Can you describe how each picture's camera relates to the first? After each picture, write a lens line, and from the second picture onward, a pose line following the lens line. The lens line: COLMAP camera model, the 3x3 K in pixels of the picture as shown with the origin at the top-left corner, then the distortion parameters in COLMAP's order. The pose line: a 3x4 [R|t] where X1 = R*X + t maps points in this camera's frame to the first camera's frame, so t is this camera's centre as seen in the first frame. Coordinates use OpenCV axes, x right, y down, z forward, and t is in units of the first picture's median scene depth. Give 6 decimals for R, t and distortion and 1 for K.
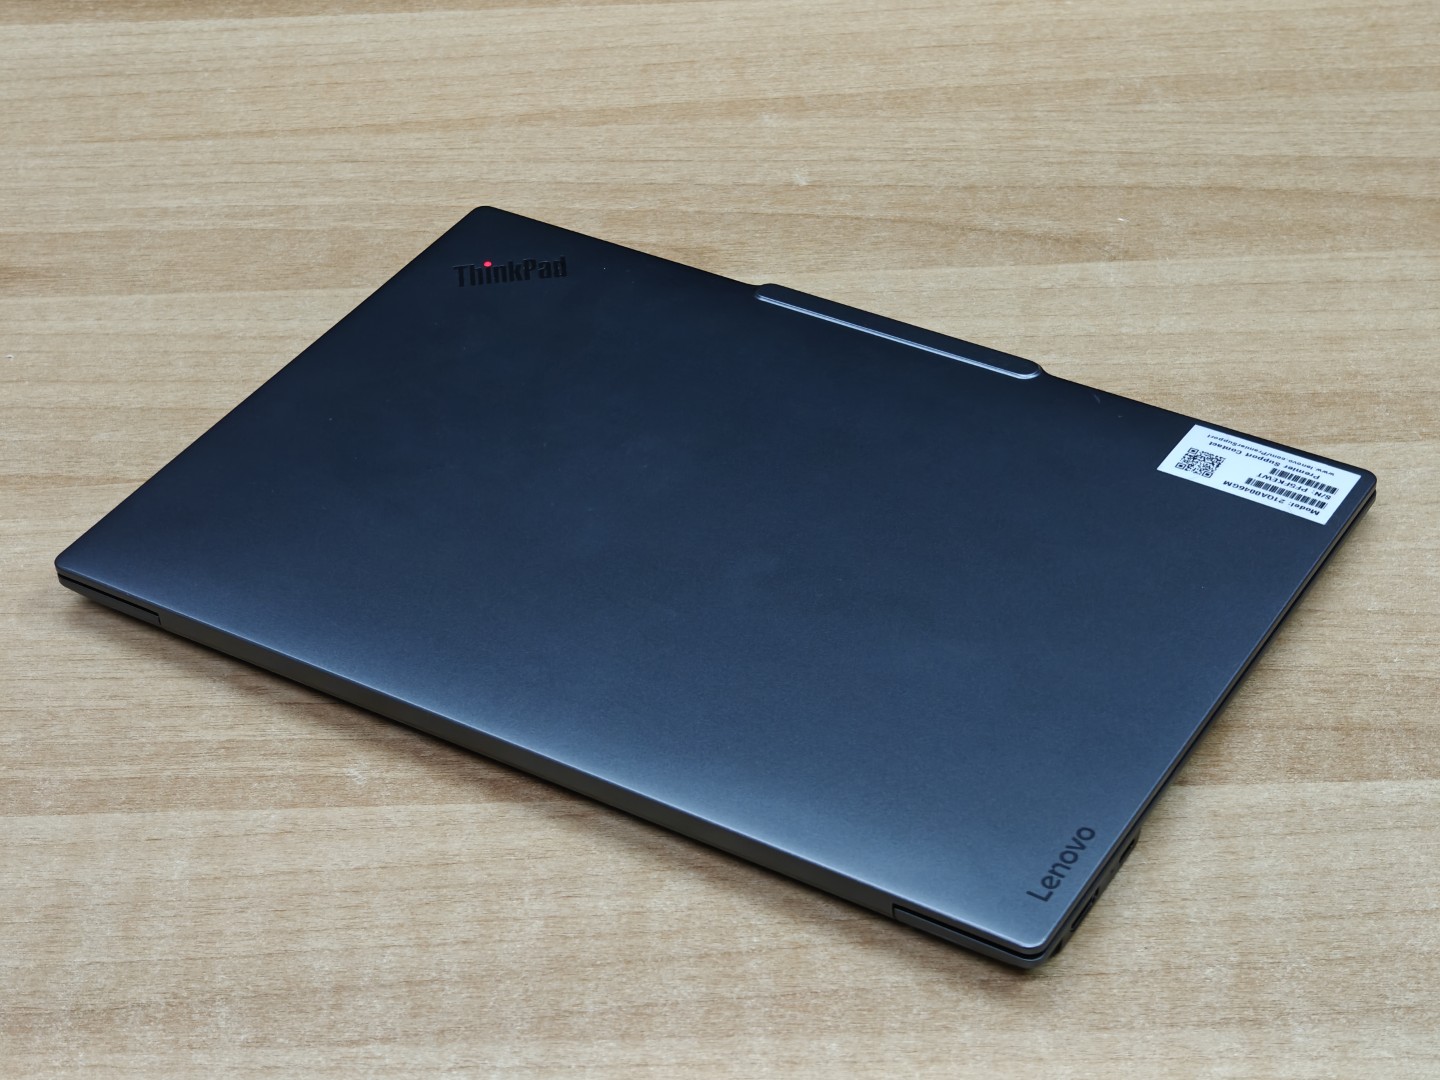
lens RADIAL K [[2969.7, 0, 723.5], [0, 2969.7, 539.4], [0, 0, 1]] dist [0.089115, 0.000000]
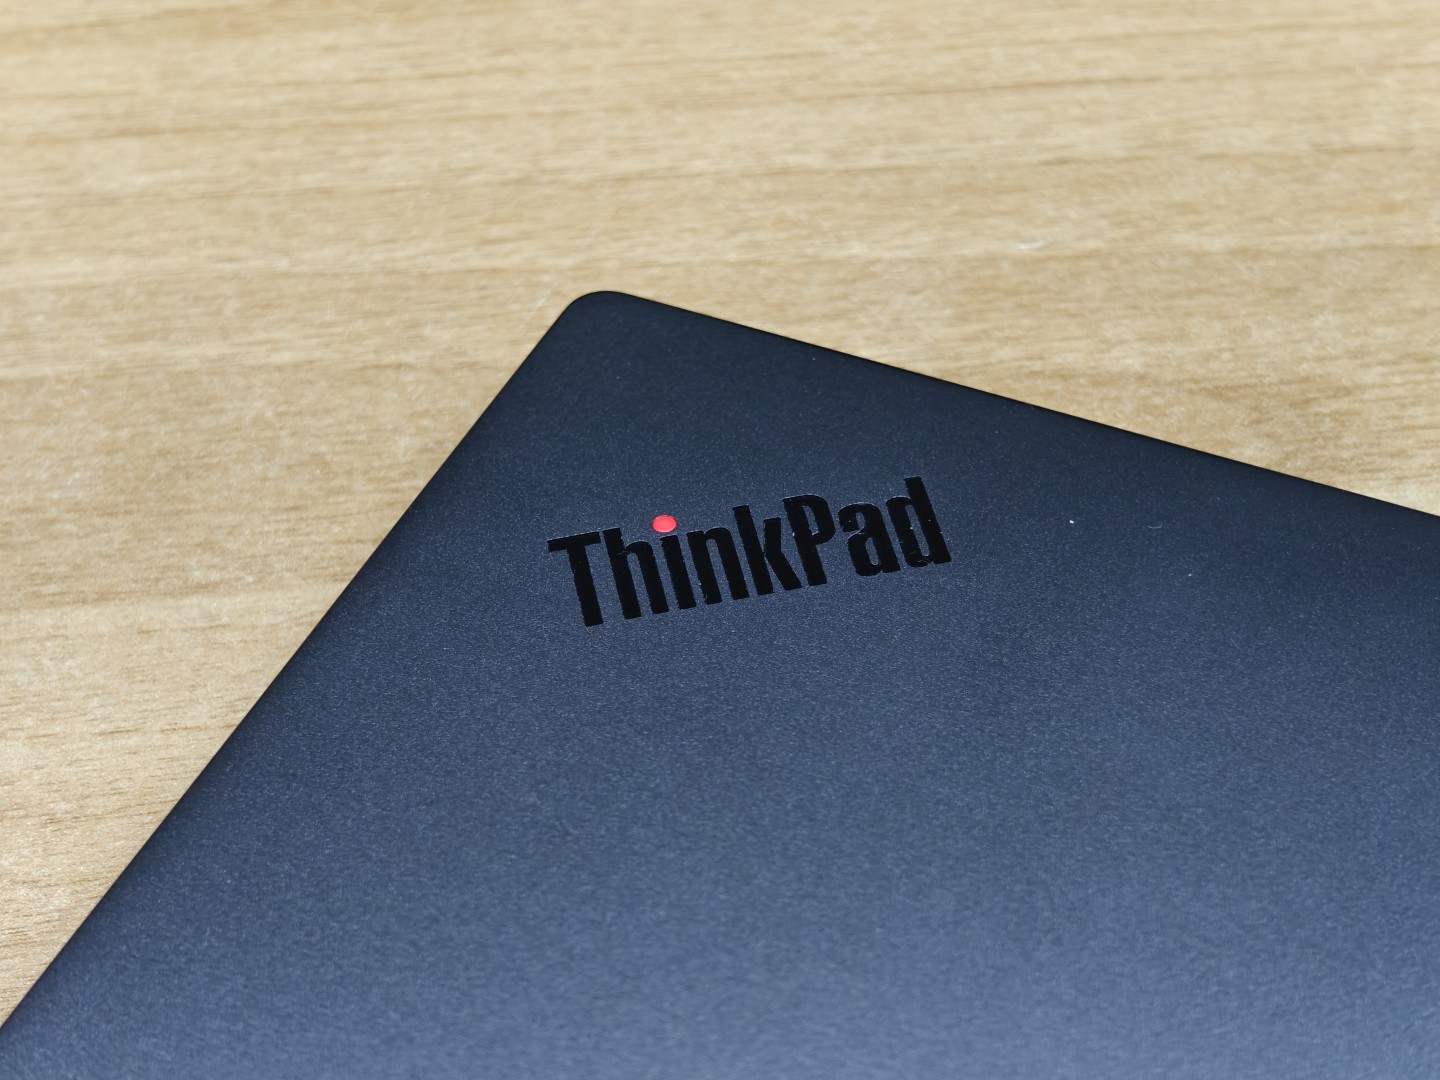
lens RADIAL K [[2969.7, 0, 714.9], [0, 2969.7, 542.5], [0, 0, 1]] dist [0.089115, 0.000000]
pose [[0.994072, -0.070525, 0.082742, -0.093263], [0.061851, 0.992748, 0.103079, -0.113970], [-0.089411, -0.097351, 0.991226, 0.669052]]
